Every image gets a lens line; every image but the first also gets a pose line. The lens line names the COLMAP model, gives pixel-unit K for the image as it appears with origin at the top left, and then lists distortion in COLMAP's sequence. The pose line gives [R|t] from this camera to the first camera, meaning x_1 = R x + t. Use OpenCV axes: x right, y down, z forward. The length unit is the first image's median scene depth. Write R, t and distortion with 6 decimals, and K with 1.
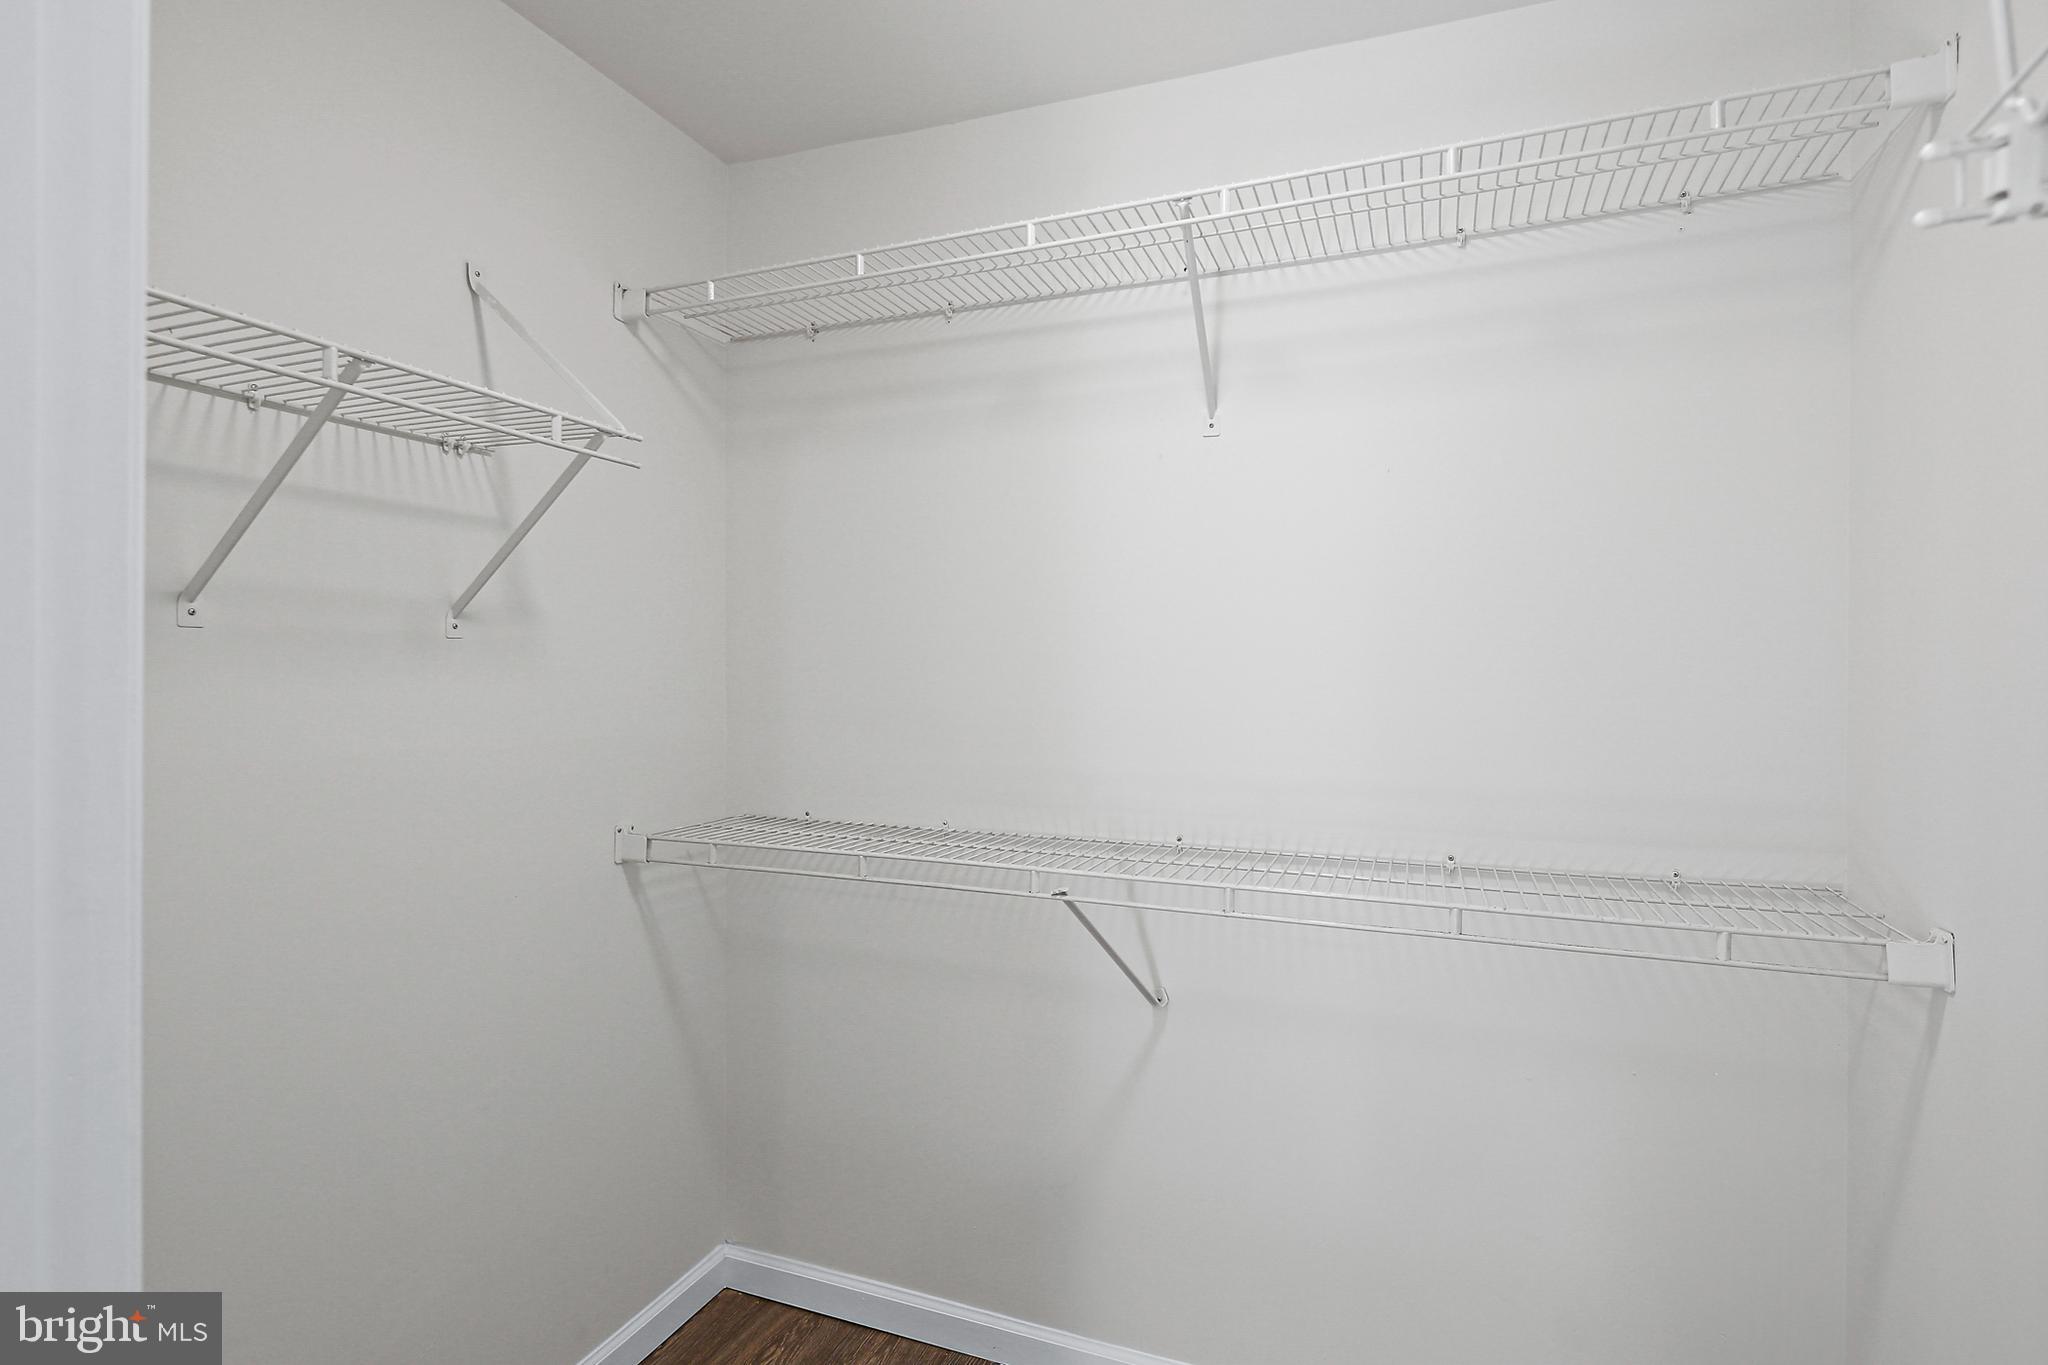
lens RADIAL K [[1004.9, 0, 1028.2], [0, 1004.9, 673.9], [0, 0, 1]] dist [0.007534, -0.005565]
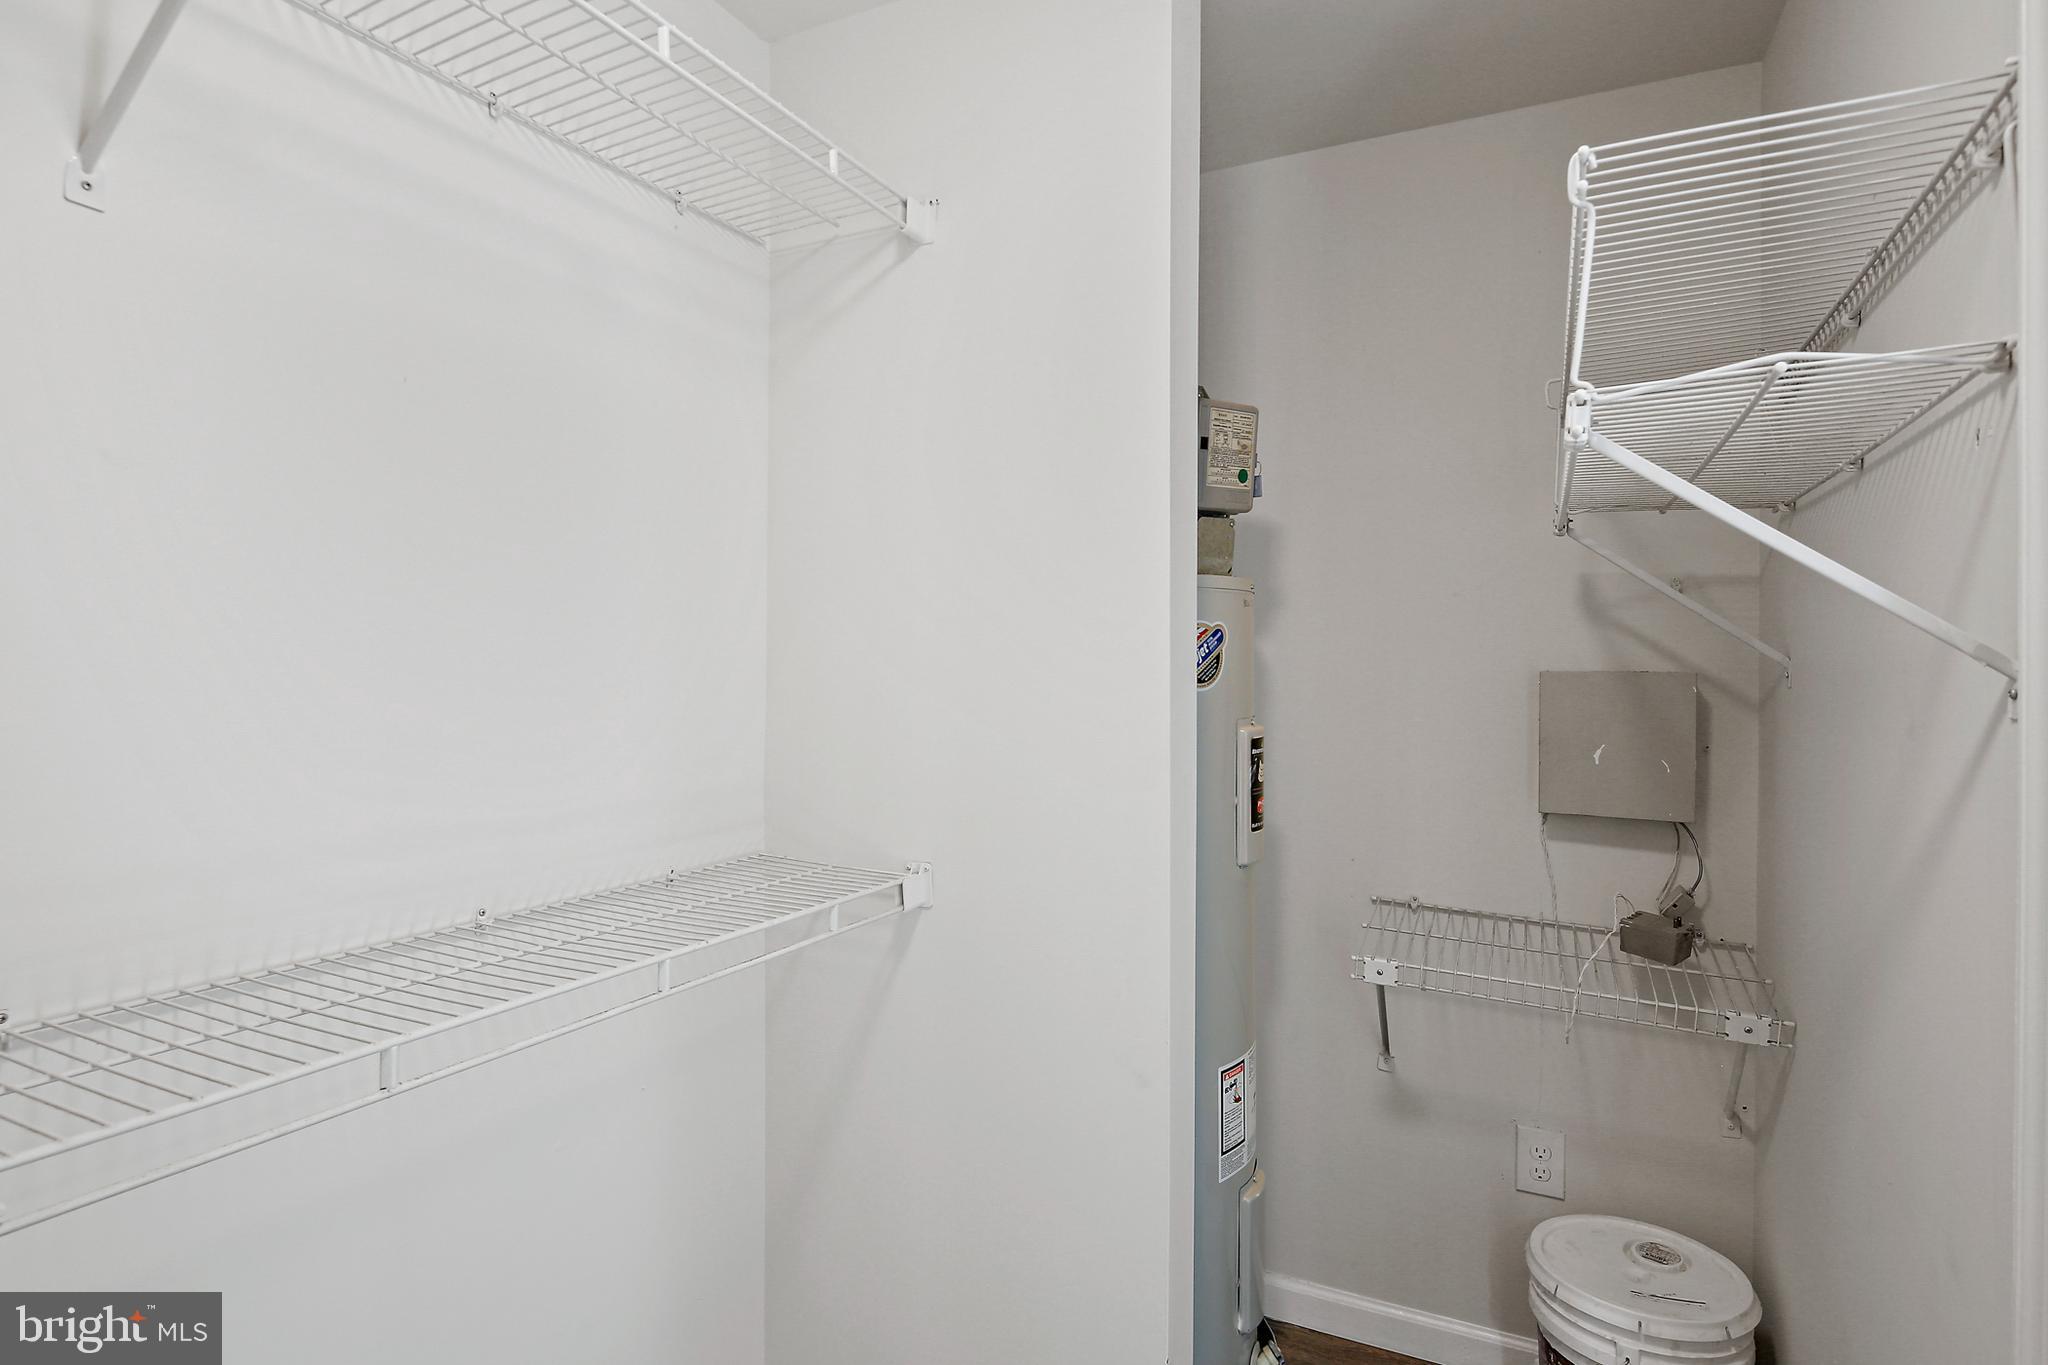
lens RADIAL K [[1004.9, 0, 1030.8], [0, 1004.9, 689.2], [0, 0, 1]] dist [0.007534, -0.005565]
pose [[0.105567, -0.019166, 0.994227, -0.314799], [0.006374, 0.999807, 0.018597, 0.001094], [-0.994392, 0.004374, 0.105669, 0.539835]]
